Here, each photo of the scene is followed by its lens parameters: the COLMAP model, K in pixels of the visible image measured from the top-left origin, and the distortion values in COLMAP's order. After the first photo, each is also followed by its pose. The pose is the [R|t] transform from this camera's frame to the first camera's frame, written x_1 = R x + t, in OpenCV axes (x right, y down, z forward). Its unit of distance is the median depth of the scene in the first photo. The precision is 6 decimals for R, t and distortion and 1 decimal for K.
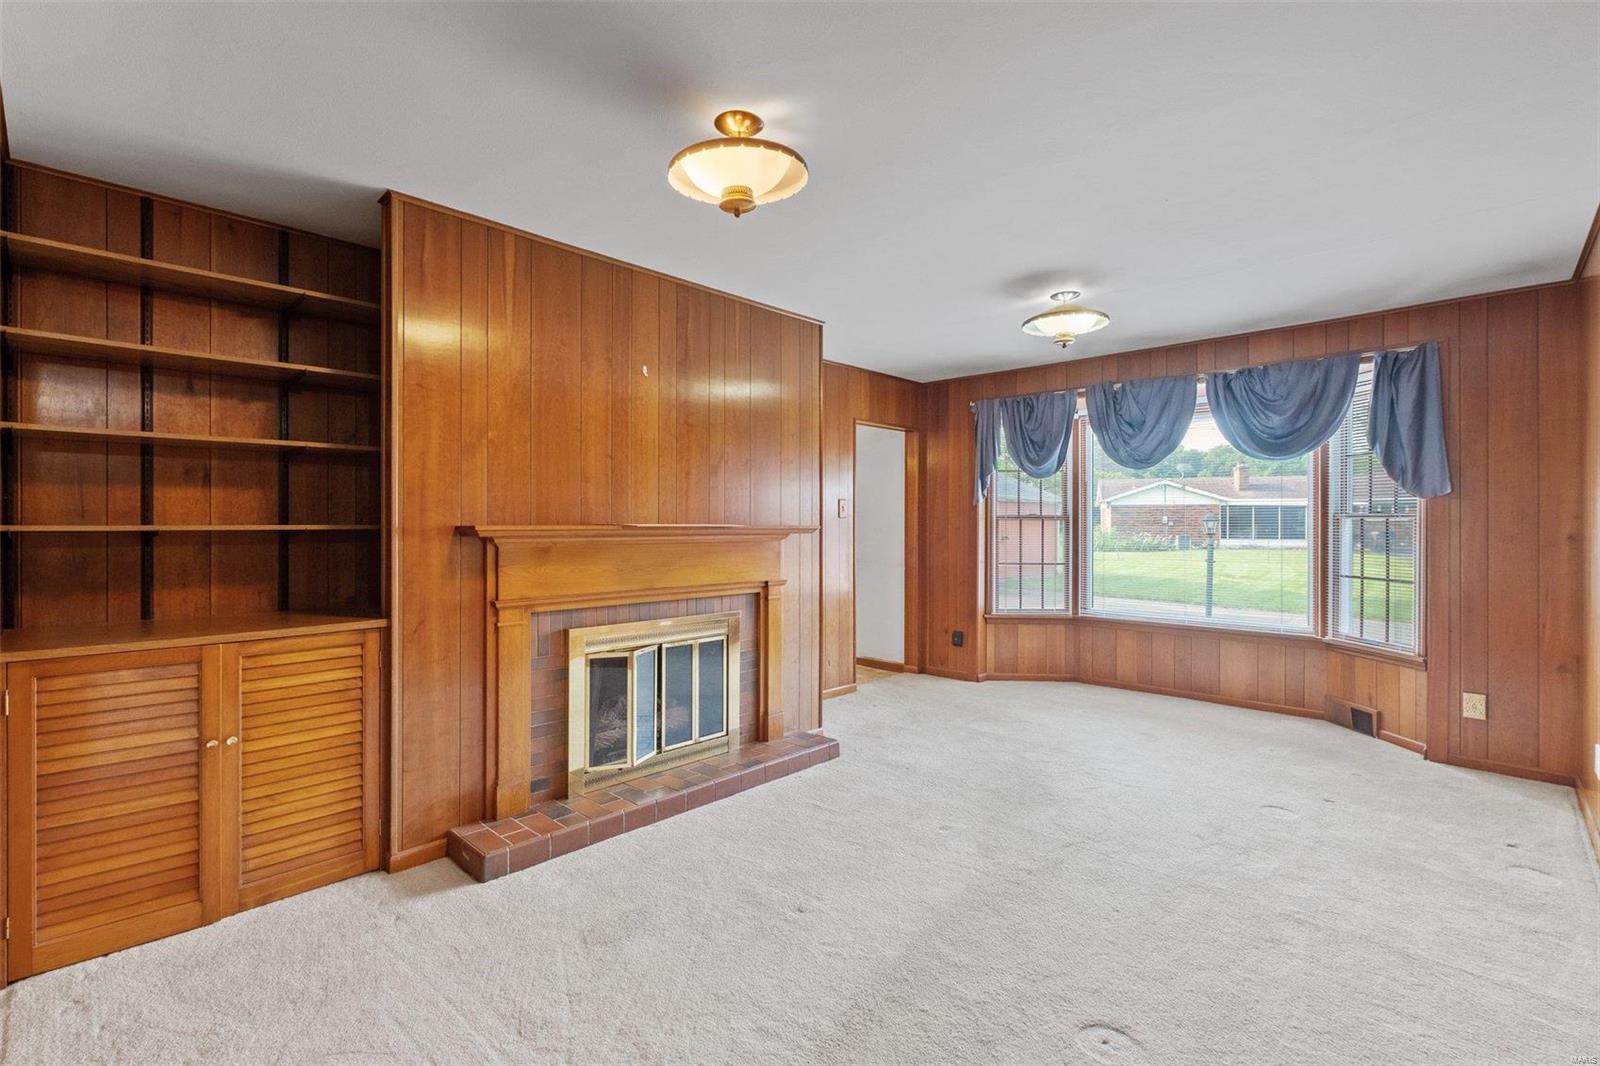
lens RADIAL K [[714.6, 0, 768.8], [0, 714.6, 520.8], [0, 0, 1]] dist [0.000386, -0.000041]
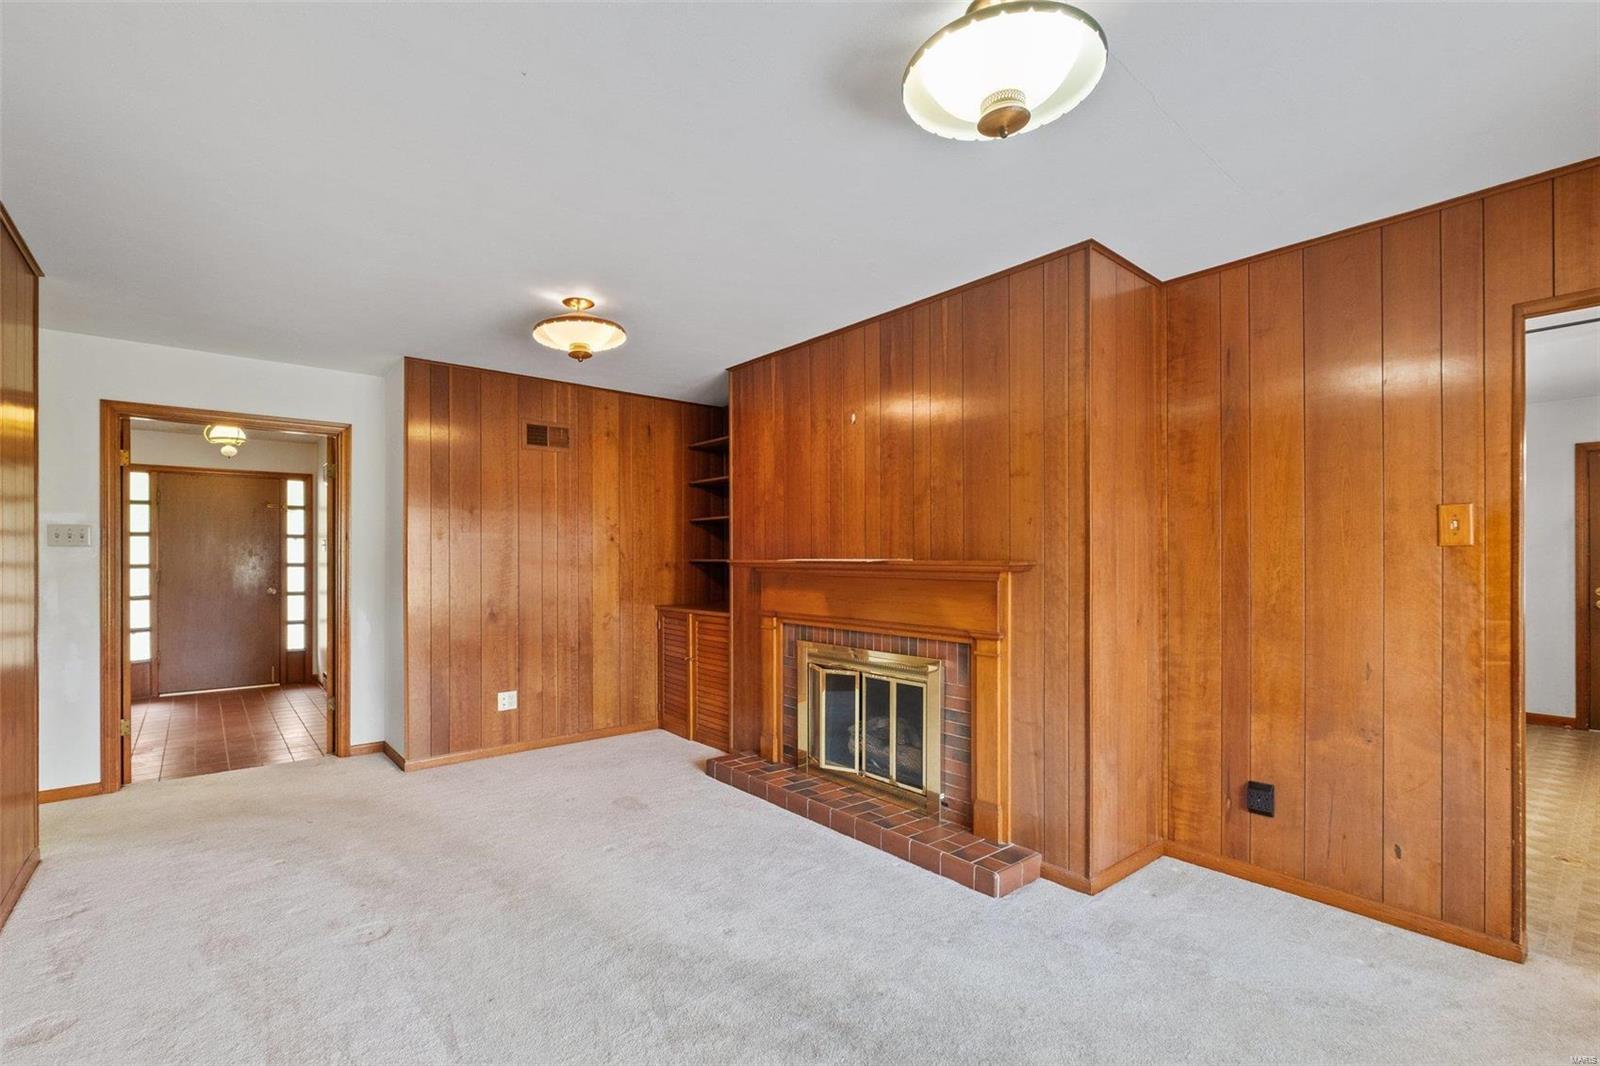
lens RADIAL K [[694.4, 0, 801.5], [0, 694.4, 559.4], [0, 0, 1]] dist [-0.000051, -0.000016]
pose [[-0.069245, -0.009314, -0.997556, 0.885657], [-0.004557, 0.999949, -0.009020, 0.014091], [0.997589, 0.003922, -0.069284, 0.978003]]
